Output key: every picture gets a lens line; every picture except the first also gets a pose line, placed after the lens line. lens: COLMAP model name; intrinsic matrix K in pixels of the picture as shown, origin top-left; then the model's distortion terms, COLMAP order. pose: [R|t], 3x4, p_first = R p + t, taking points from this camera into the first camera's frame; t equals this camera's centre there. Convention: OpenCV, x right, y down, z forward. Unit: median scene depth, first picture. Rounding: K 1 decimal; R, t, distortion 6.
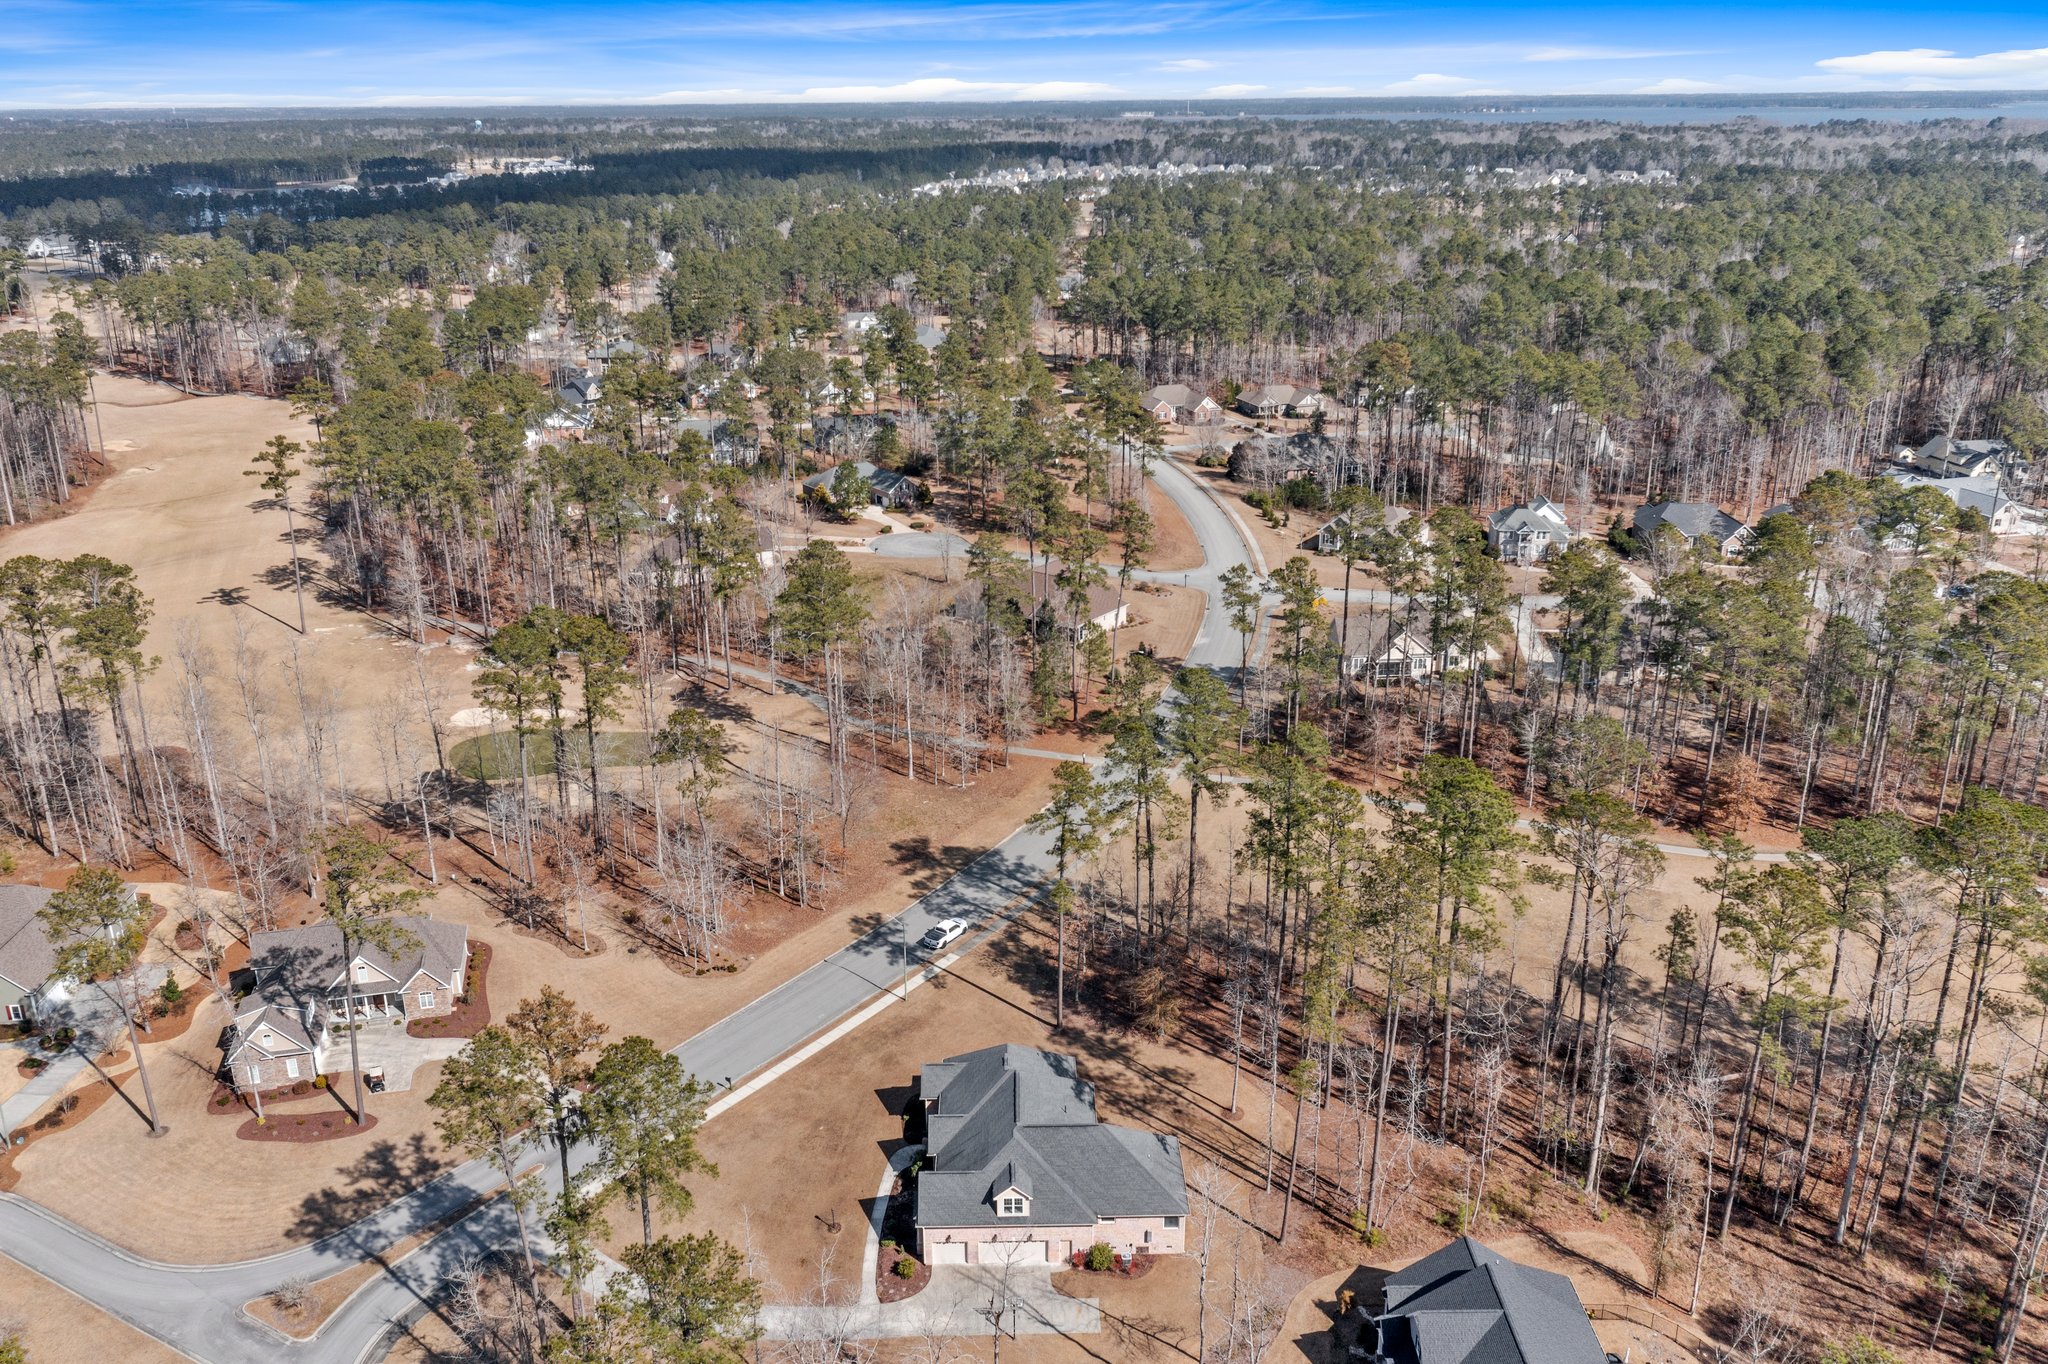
lens RADIAL K [[1637.5, 0, 1048.5], [0, 1637.5, 680.4], [0, 0, 1]] dist [0.003158, -0.002105]
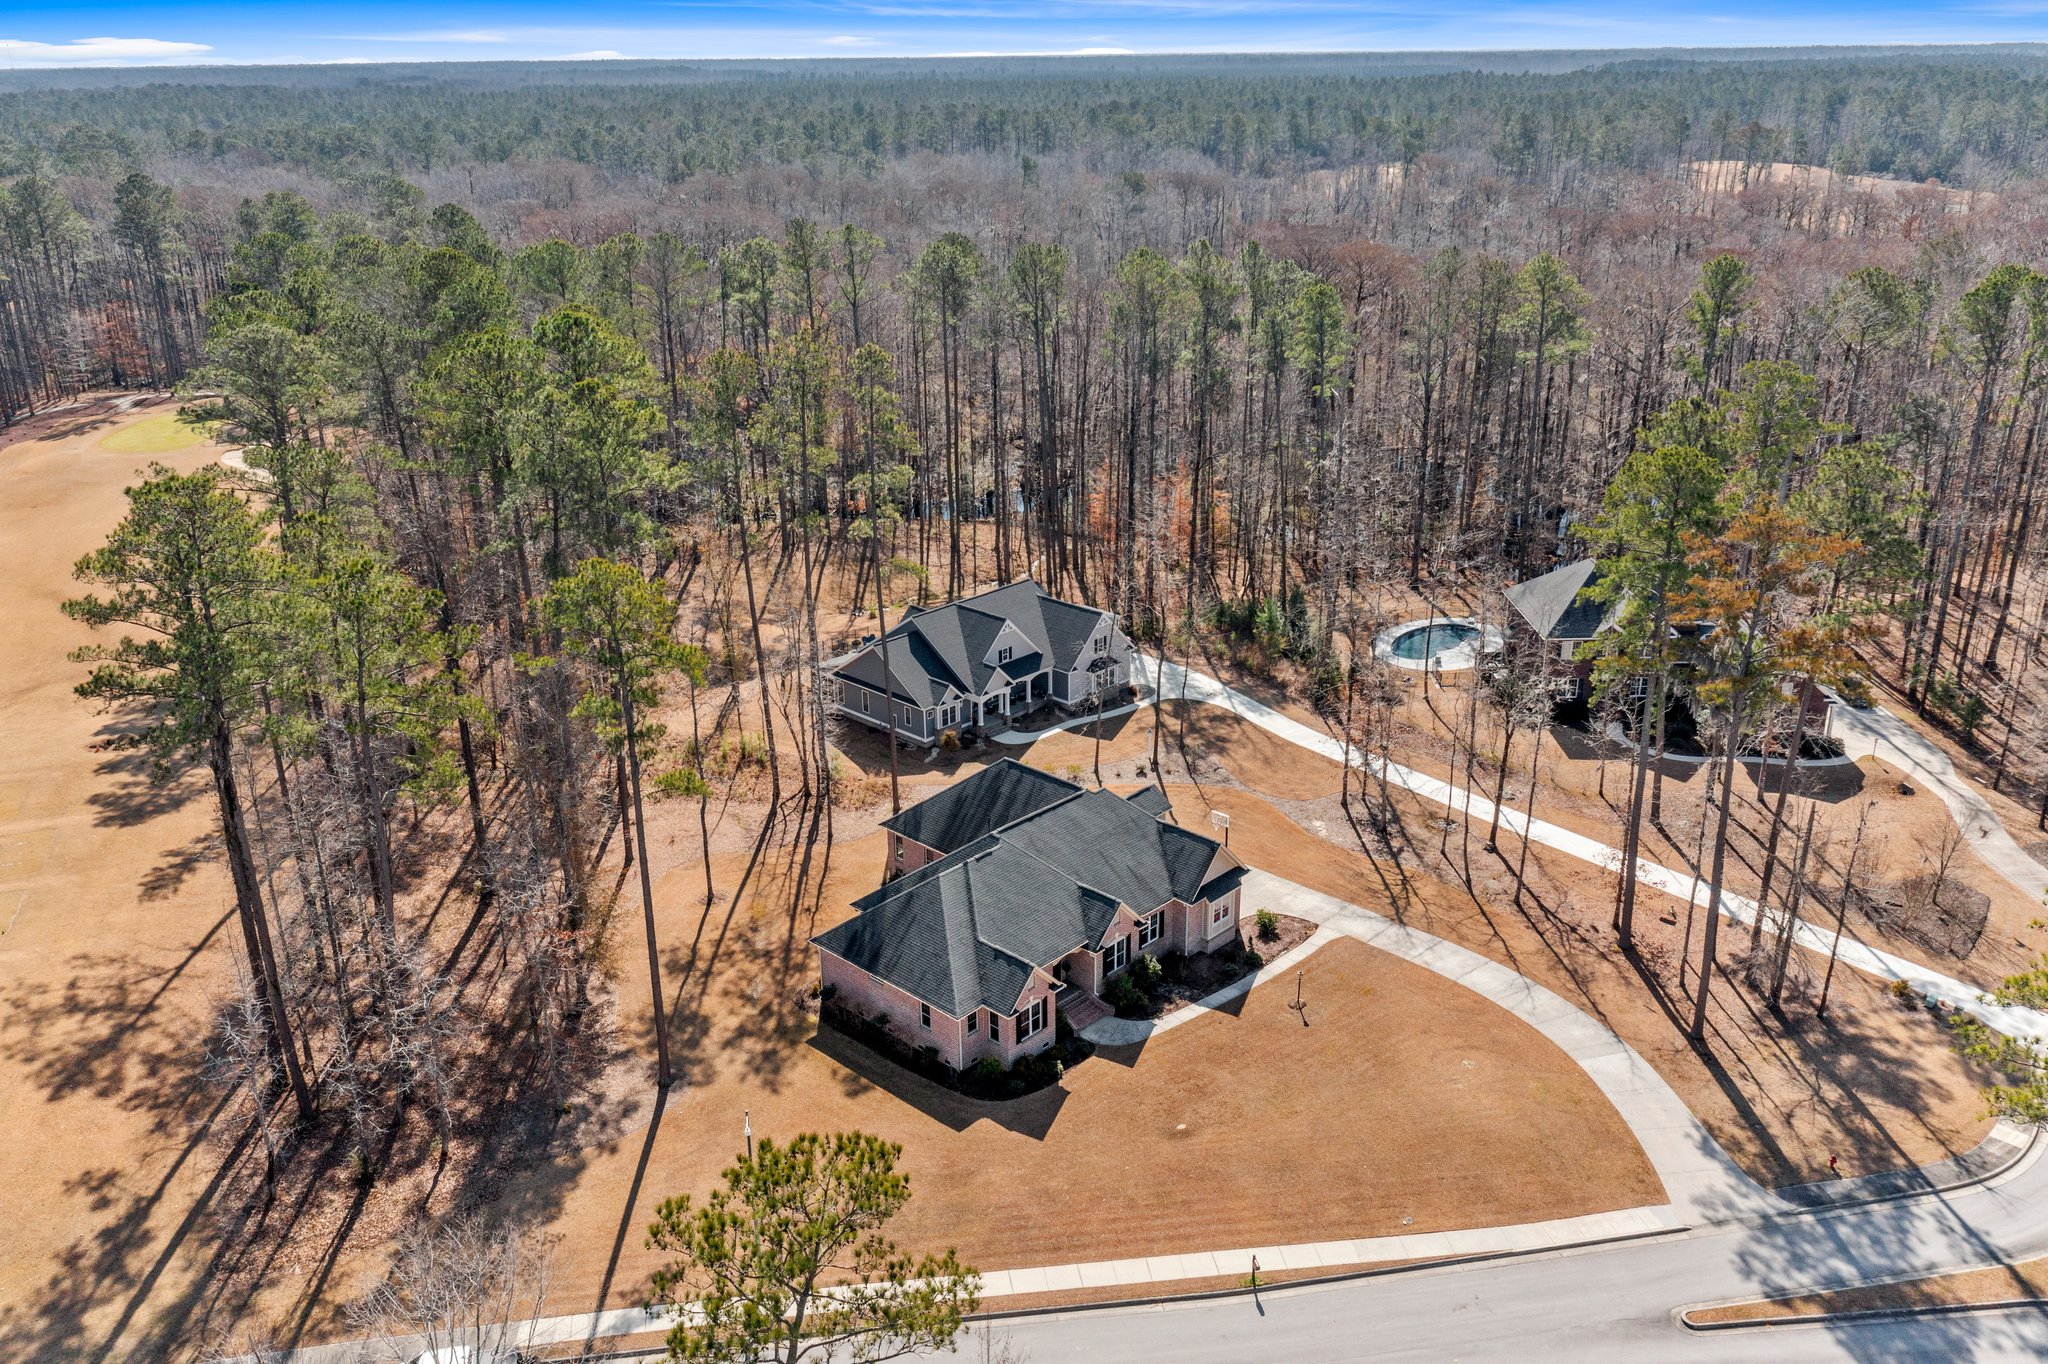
lens RADIAL K [[1650.9, 0, 1009.9], [0, 1650.9, 684.4], [0, 0, 1]] dist [0.011550, 0.009006]
pose [[-0.695167, -0.252428, 0.673069, -0.454493], [0.256103, 0.787909, 0.560009, -0.185207], [-0.671680, 0.561675, -0.483081, 1.260883]]
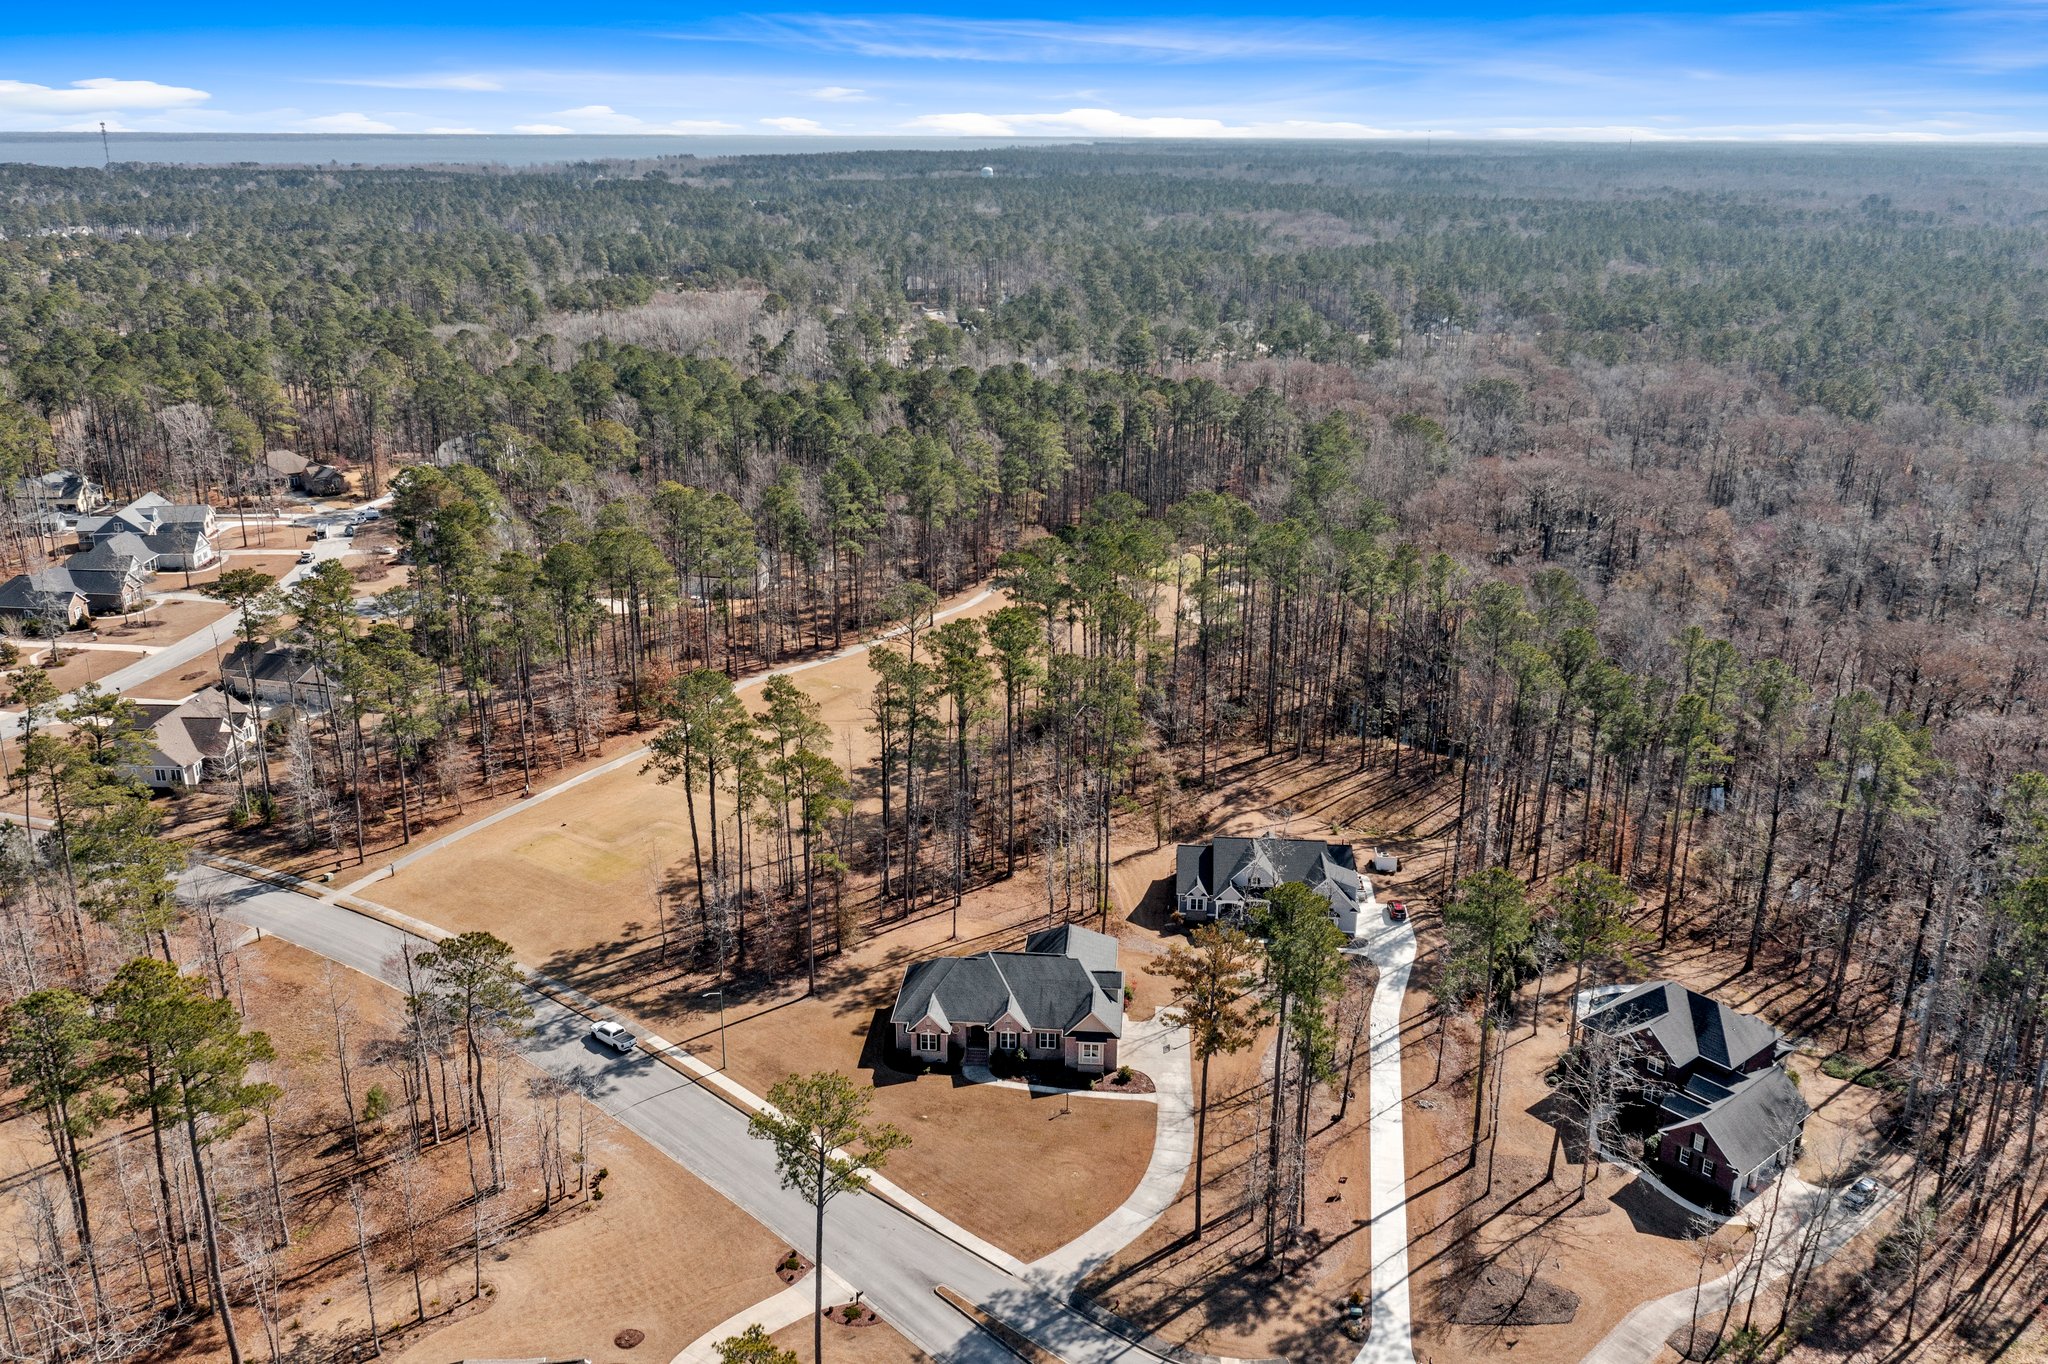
lens RADIAL K [[1635.0, 0, 1024.0], [0, 1635.0, 682.0], [0, 0, 1]] dist [0.091709, 0.000008]
pose [[0.105770, -0.318184, 0.942110, -1.097446], [0.323673, 0.906847, 0.269936, -0.268681], [-0.940239, 0.276384, 0.198904, 0.657608]]
